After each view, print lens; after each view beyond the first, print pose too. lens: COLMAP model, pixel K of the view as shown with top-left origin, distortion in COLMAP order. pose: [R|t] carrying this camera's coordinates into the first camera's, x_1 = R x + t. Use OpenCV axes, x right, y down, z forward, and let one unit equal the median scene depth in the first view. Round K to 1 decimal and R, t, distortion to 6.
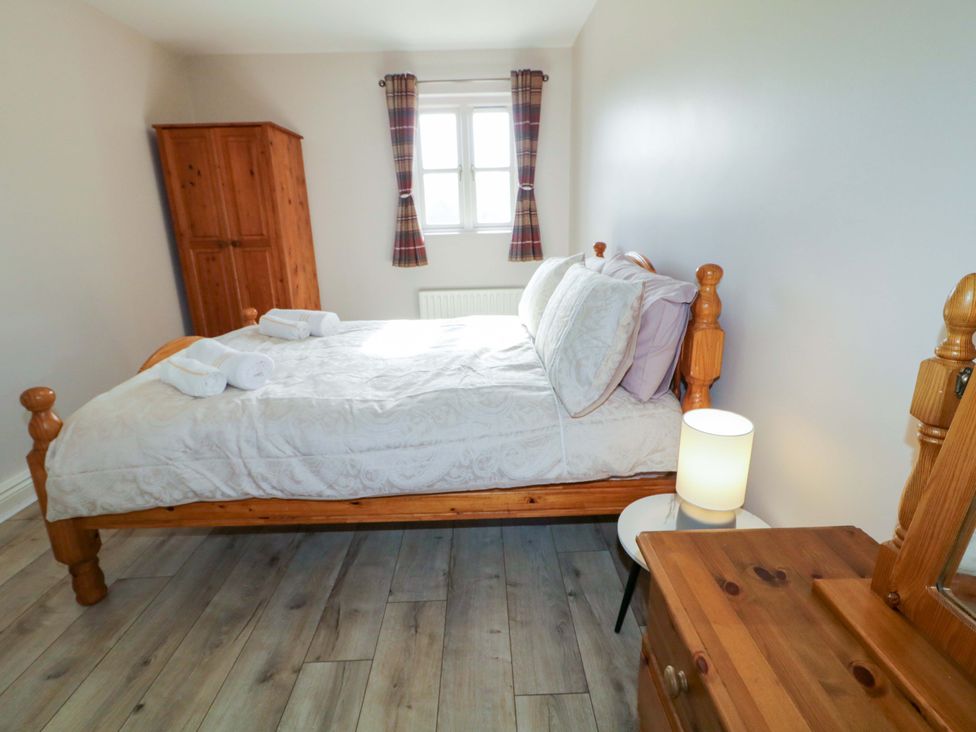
lens RADIAL K [[508.2, 0, 493.0], [0, 508.2, 359.9], [0, 0, 1]] dist [0.002839, -0.000838]
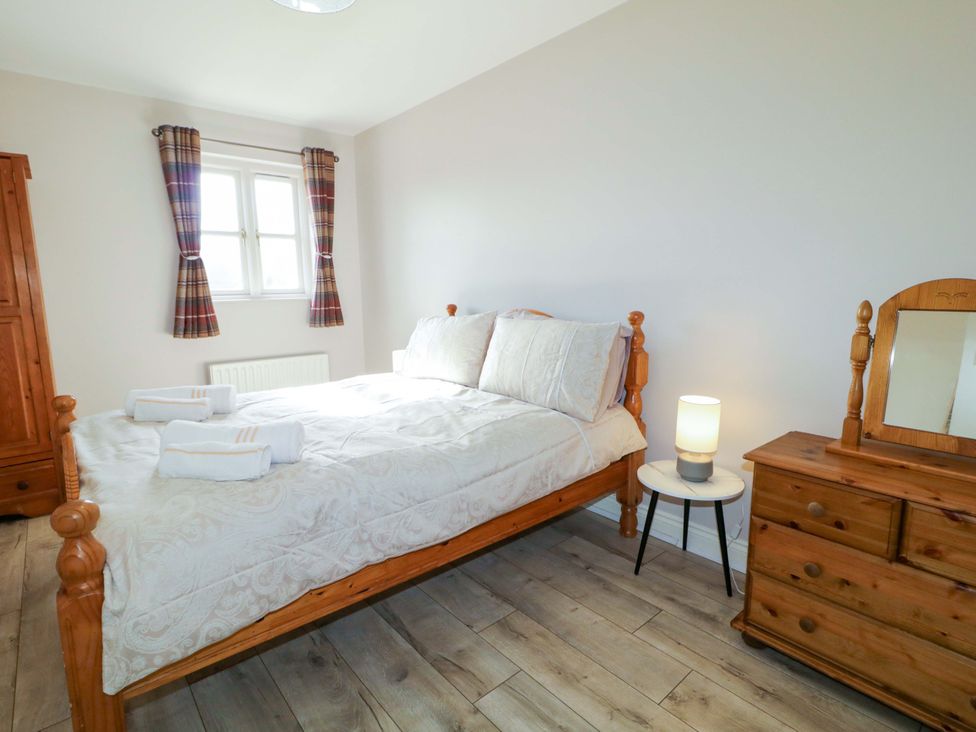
lens RADIAL K [[508.2, 0, 493.0], [0, 508.2, 359.9], [0, 0, 1]] dist [0.002839, -0.000838]
pose [[0.773895, -0.075885, 0.628751, -0.370360], [0.161543, 0.983608, -0.080121, 0.005274], [-0.612365, 0.163576, 0.773468, 0.034441]]
